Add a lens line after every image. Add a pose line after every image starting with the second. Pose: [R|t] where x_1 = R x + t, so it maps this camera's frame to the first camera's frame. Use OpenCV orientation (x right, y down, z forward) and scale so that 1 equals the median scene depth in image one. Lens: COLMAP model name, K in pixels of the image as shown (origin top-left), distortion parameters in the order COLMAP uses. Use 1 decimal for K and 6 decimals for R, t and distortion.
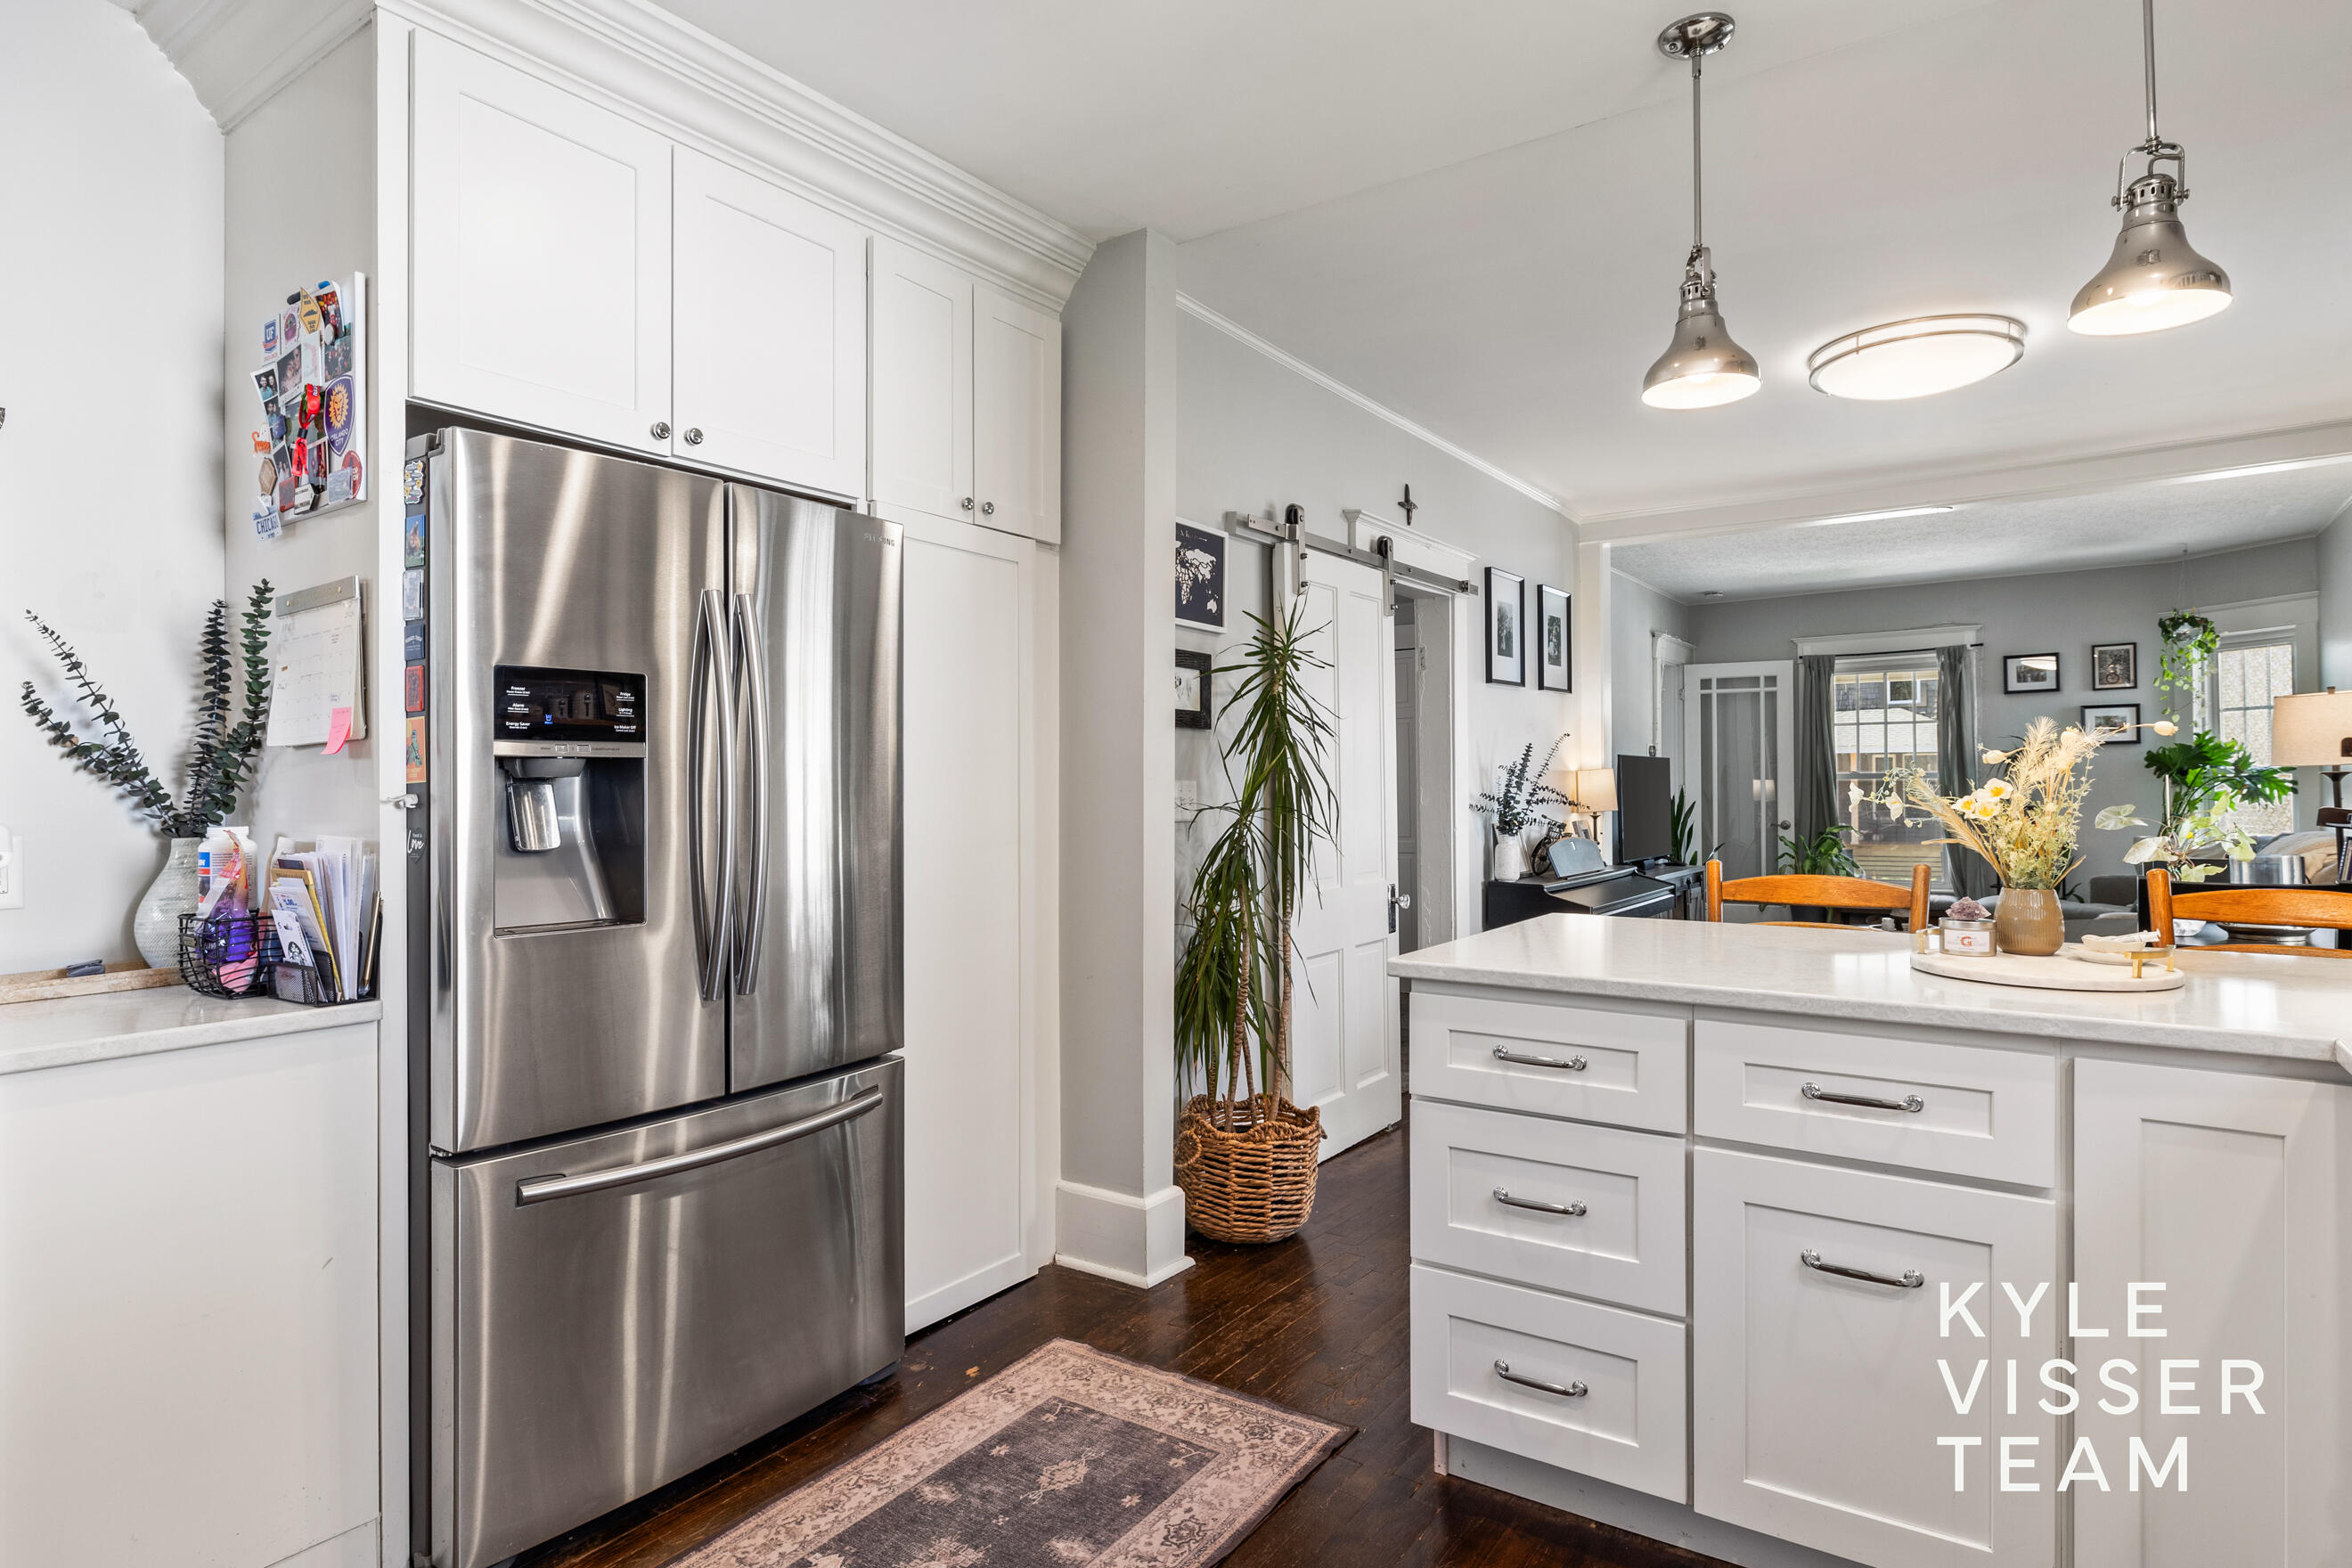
lens RADIAL K [[1244.3, 0, 1170.0], [0, 1244.3, 769.5], [0, 0, 1]] dist [-0.006487, -0.002163]
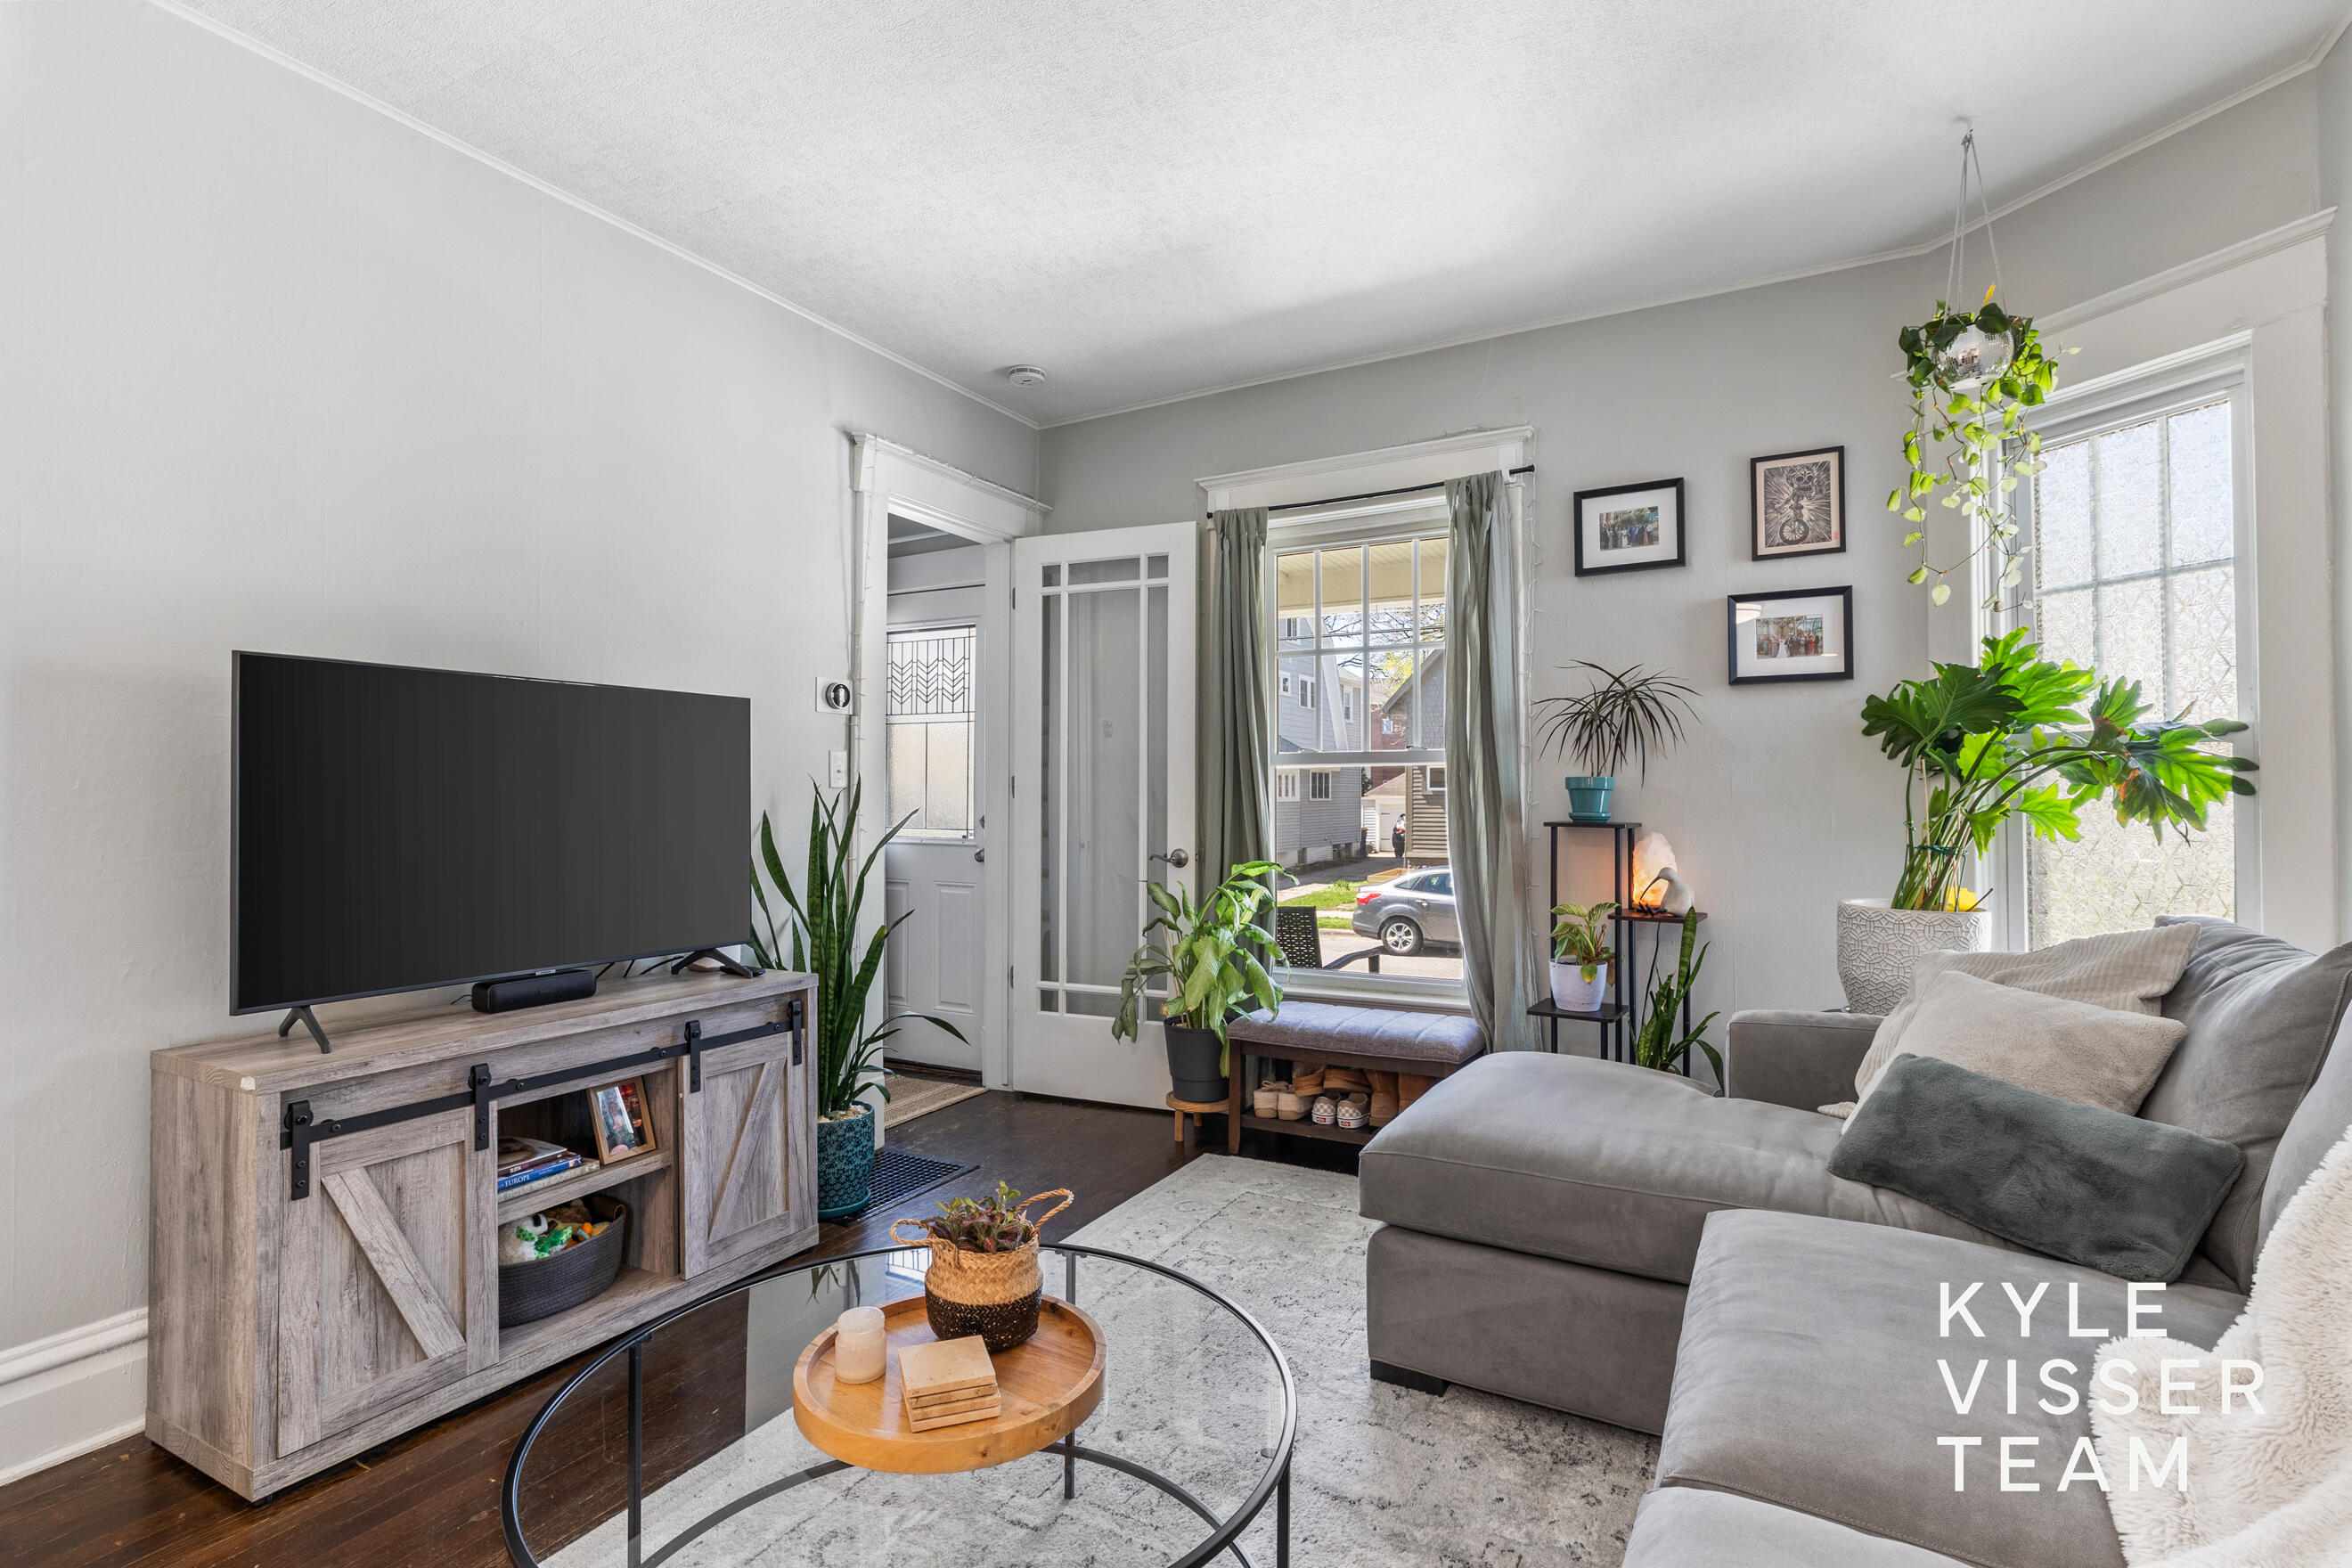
lens RADIAL K [[1130.4, 0, 1171.0], [0, 1130.4, 774.3], [0, 0, 1]] dist [0.002193, 0.000603]
pose [[0.992614, 0.007432, 0.121088, 0.493591], [-0.007185, 0.999971, -0.002473, 0.014456], [-0.121103, 0.001585, 0.992639, 0.628727]]
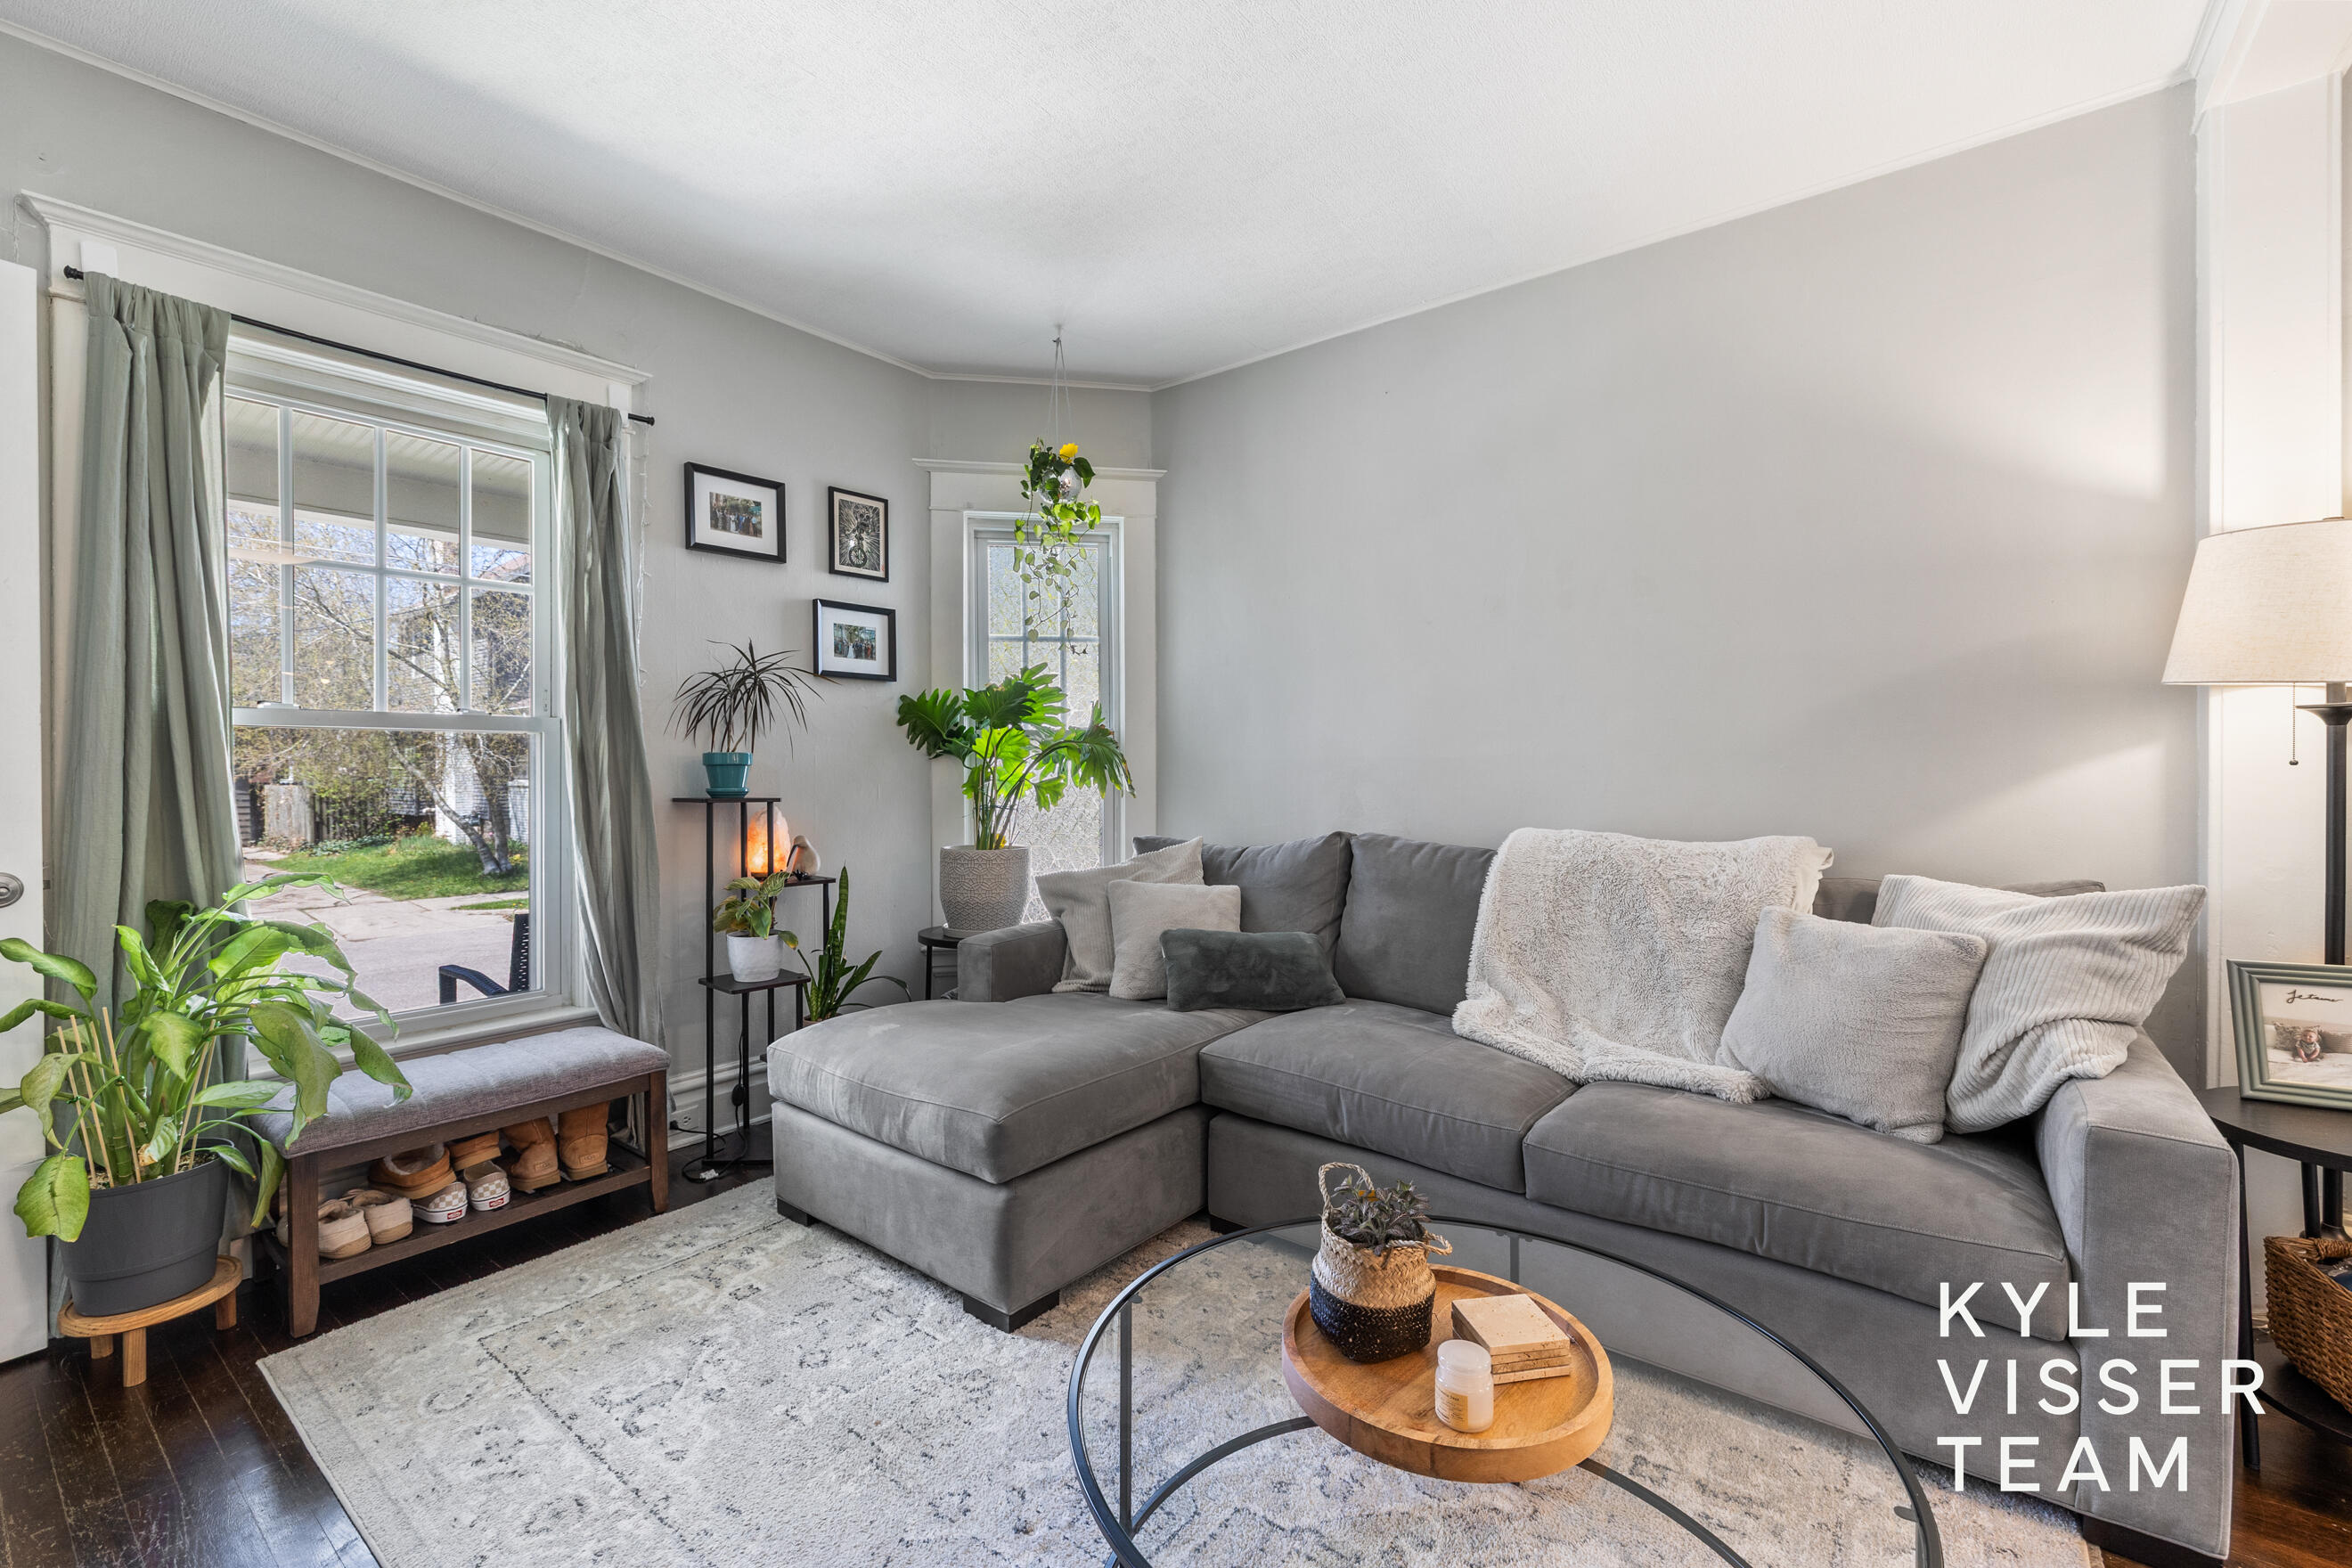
lens RADIAL K [[1003.9, 0, 1182.1], [0, 1003.9, 774.7], [0, 0, 1]] dist [0.008261, -0.000077]
pose [[0.038758, 0.001452, 0.999248, 0.329974], [-0.011267, 0.999936, -0.001016, 0.019676], [-0.999185, -0.011219, 0.038772, 0.837727]]
